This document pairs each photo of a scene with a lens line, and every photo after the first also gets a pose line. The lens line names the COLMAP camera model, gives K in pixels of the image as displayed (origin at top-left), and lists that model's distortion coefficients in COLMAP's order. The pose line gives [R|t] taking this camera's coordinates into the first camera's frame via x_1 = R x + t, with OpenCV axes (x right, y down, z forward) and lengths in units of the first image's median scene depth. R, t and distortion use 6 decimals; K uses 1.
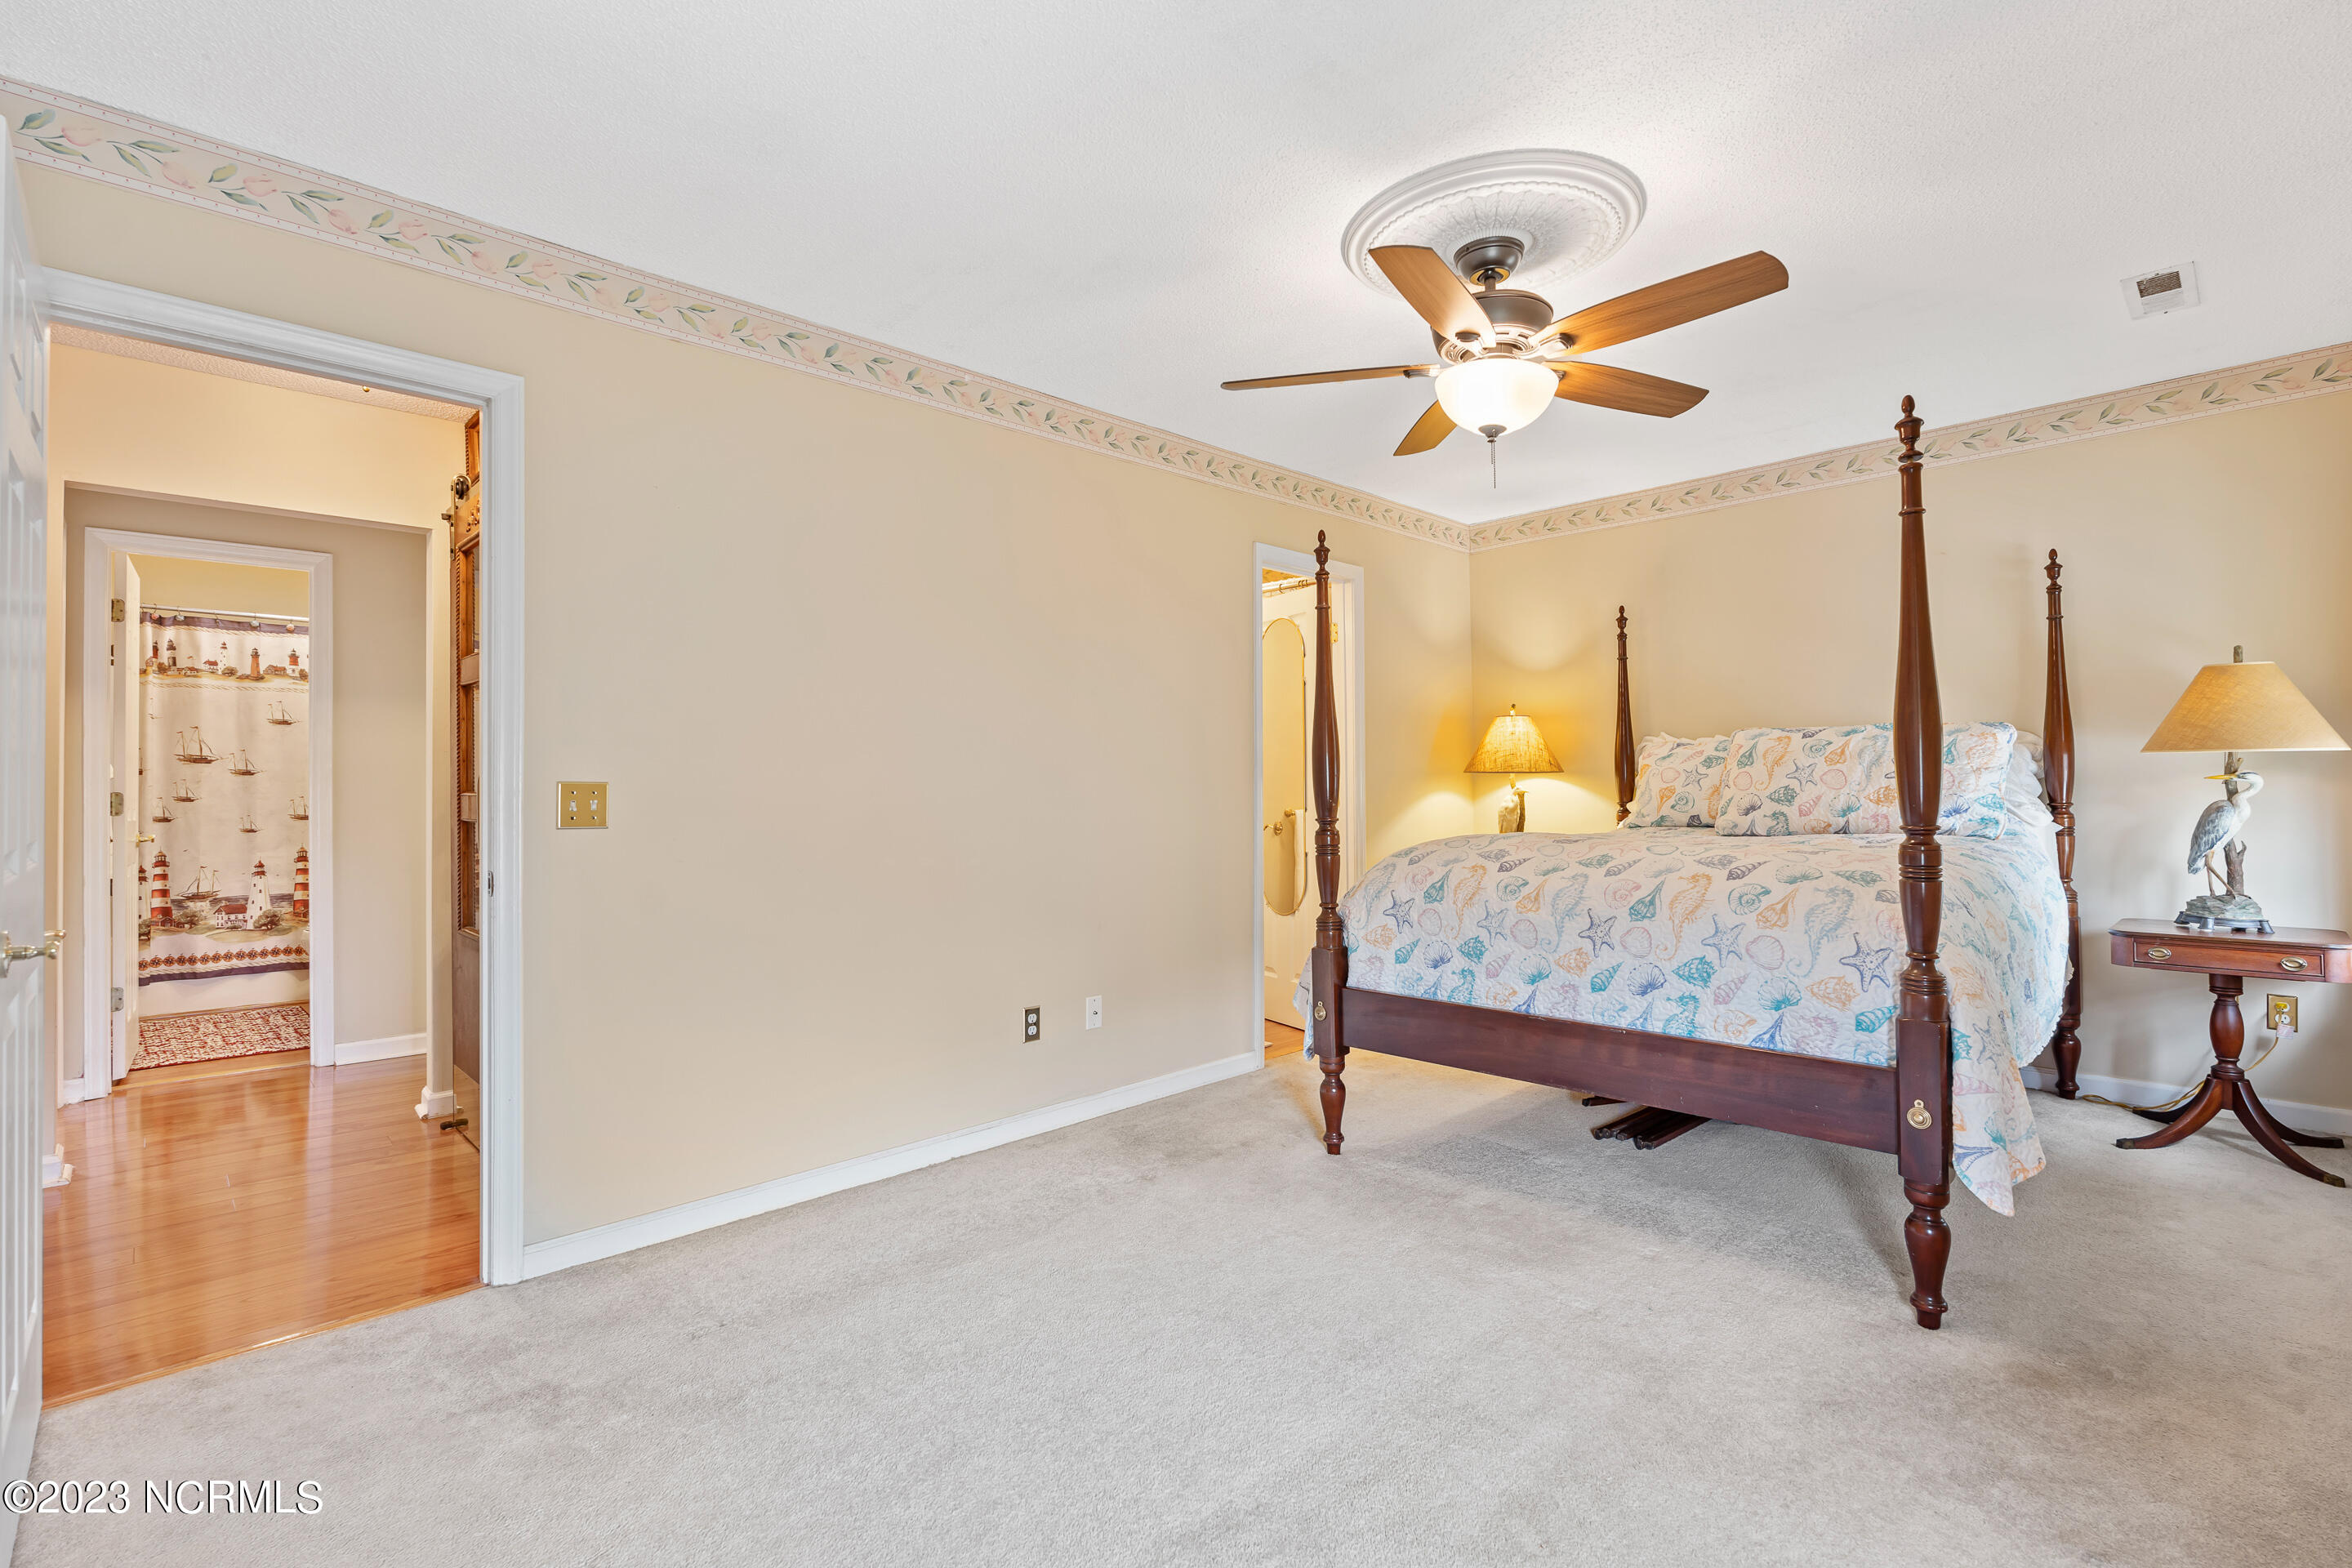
lens RADIAL K [[1038.6, 0, 1164.9], [0, 1038.6, 767.6], [0, 0, 1]] dist [-0.012766, 0.001201]
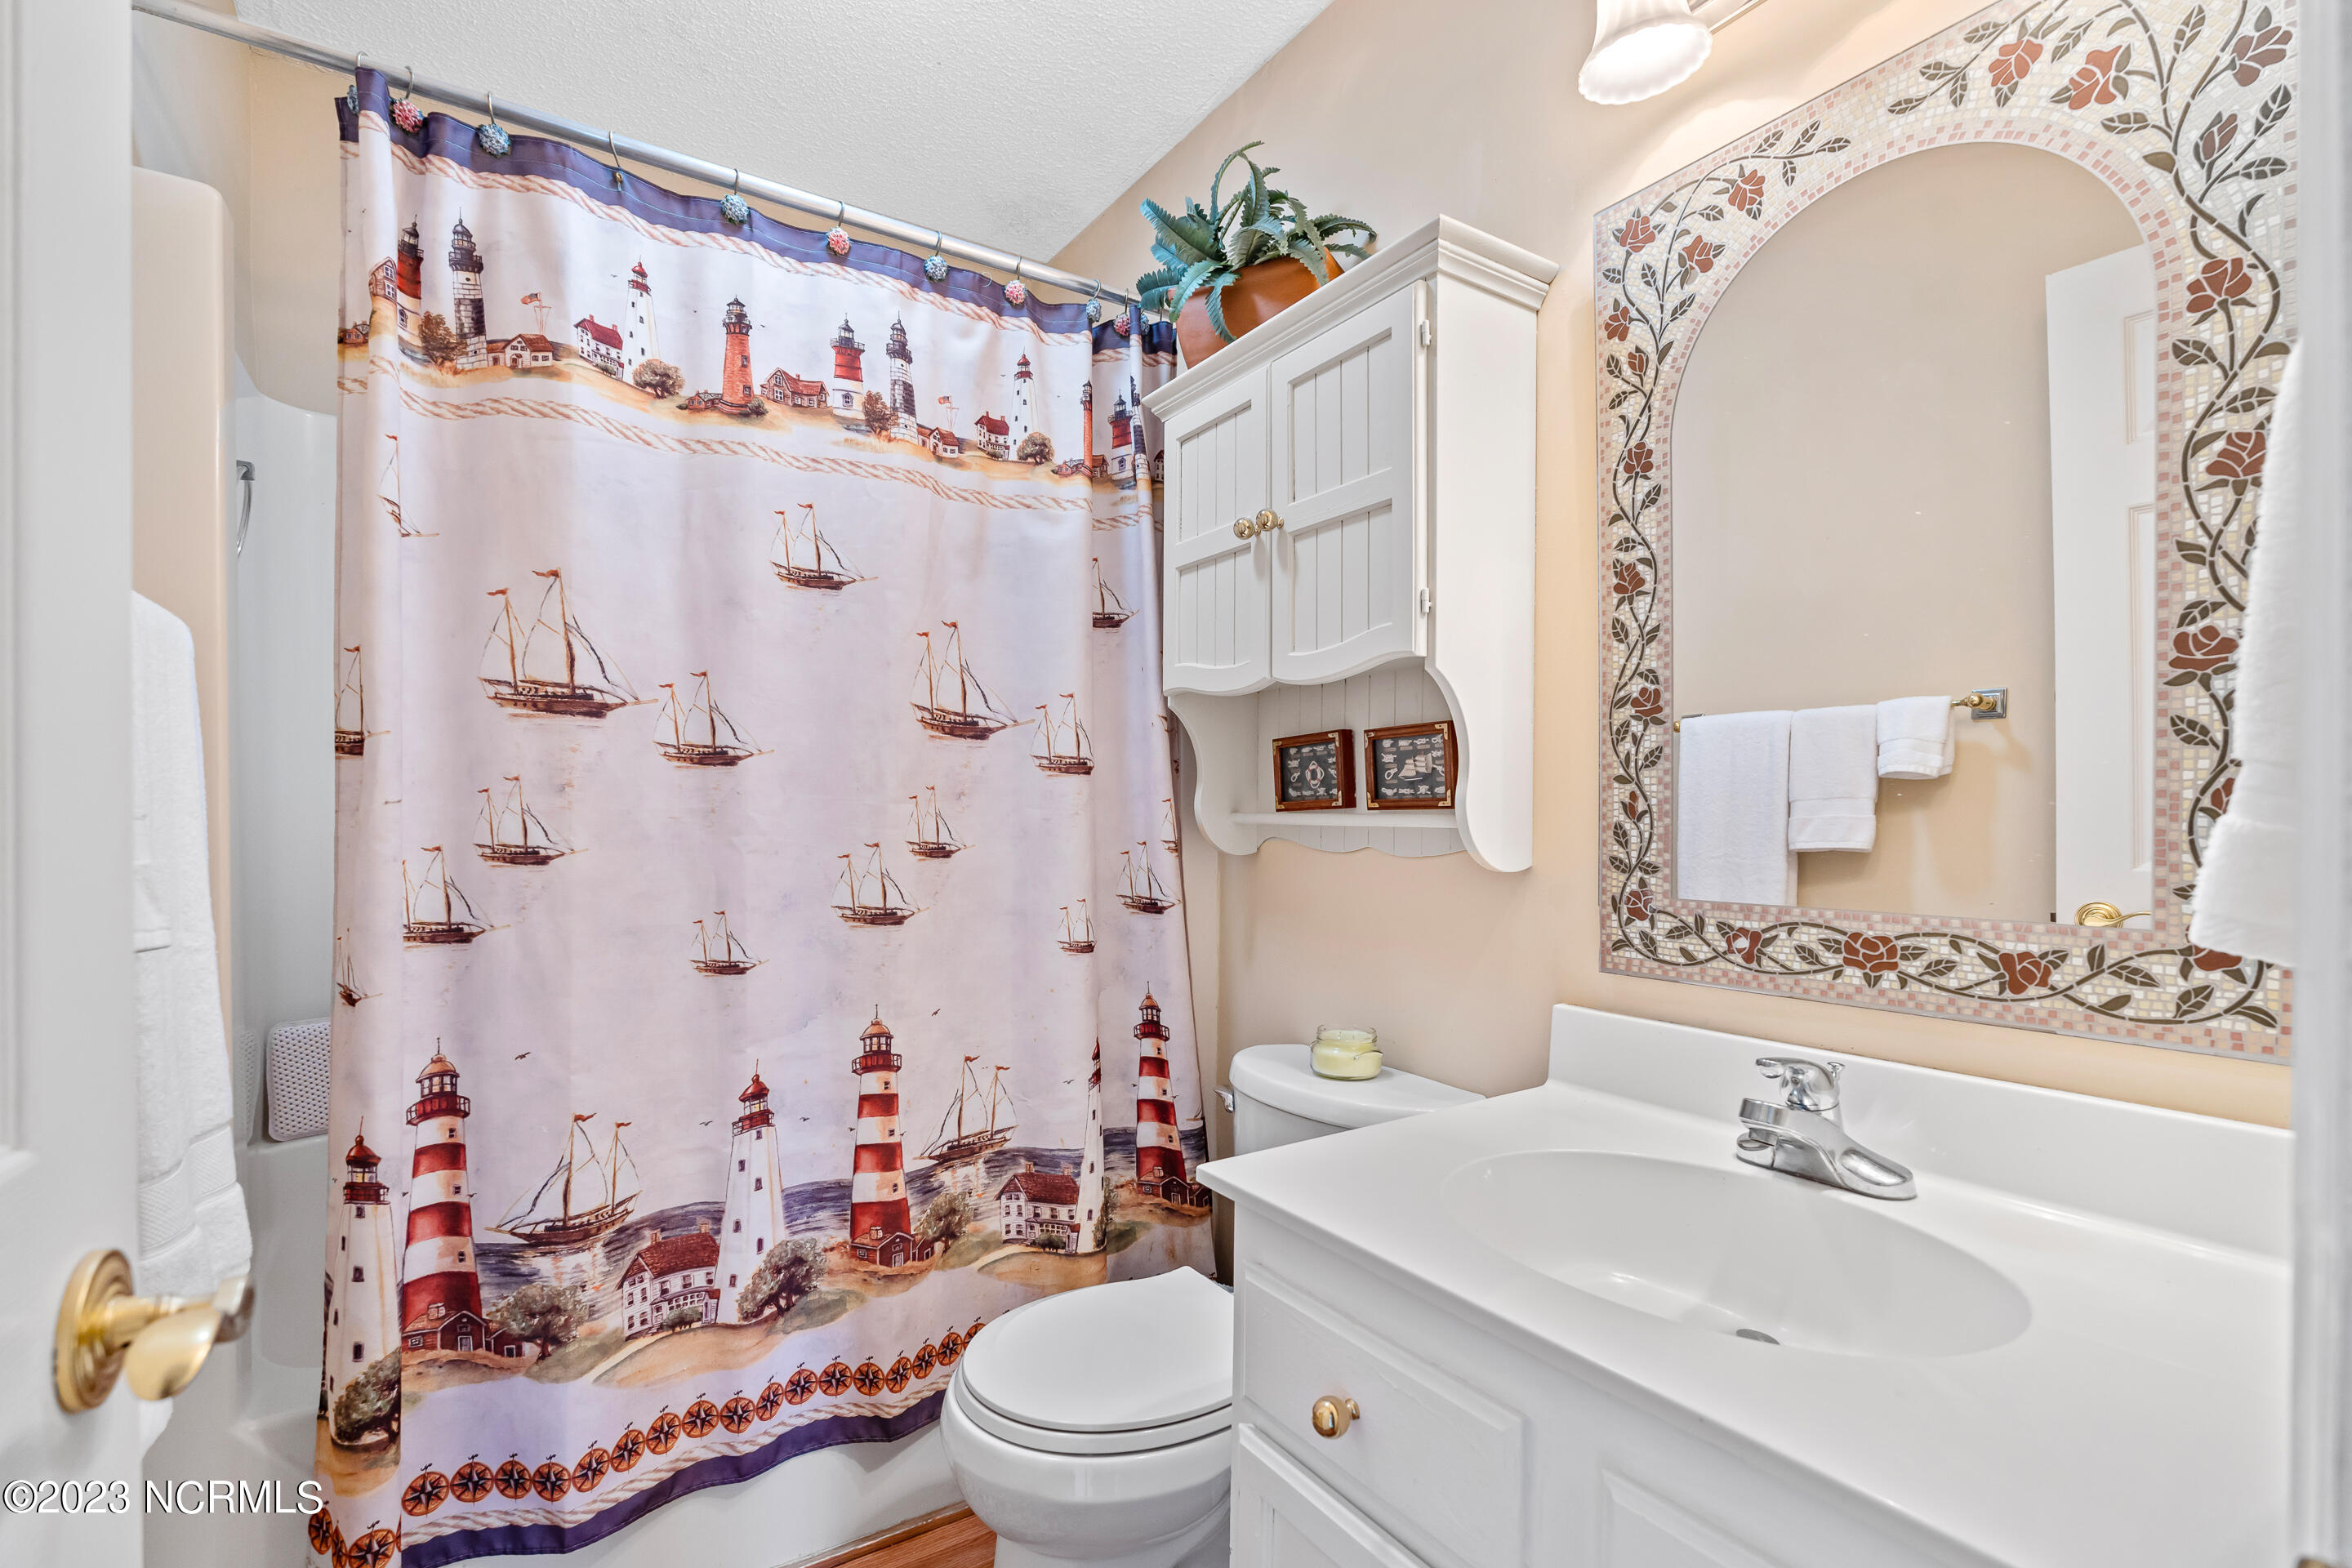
lens RADIAL K [[1038.6, 0, 1181.3], [0, 1038.6, 806.9], [0, 0, 1]] dist [-0.012766, 0.001201]
pose [[0.981660, 0.003478, -0.190610, -0.731212], [-0.000367, 0.999866, 0.016356, 0.014340], [0.190641, -0.015986, 0.981530, 0.767446]]
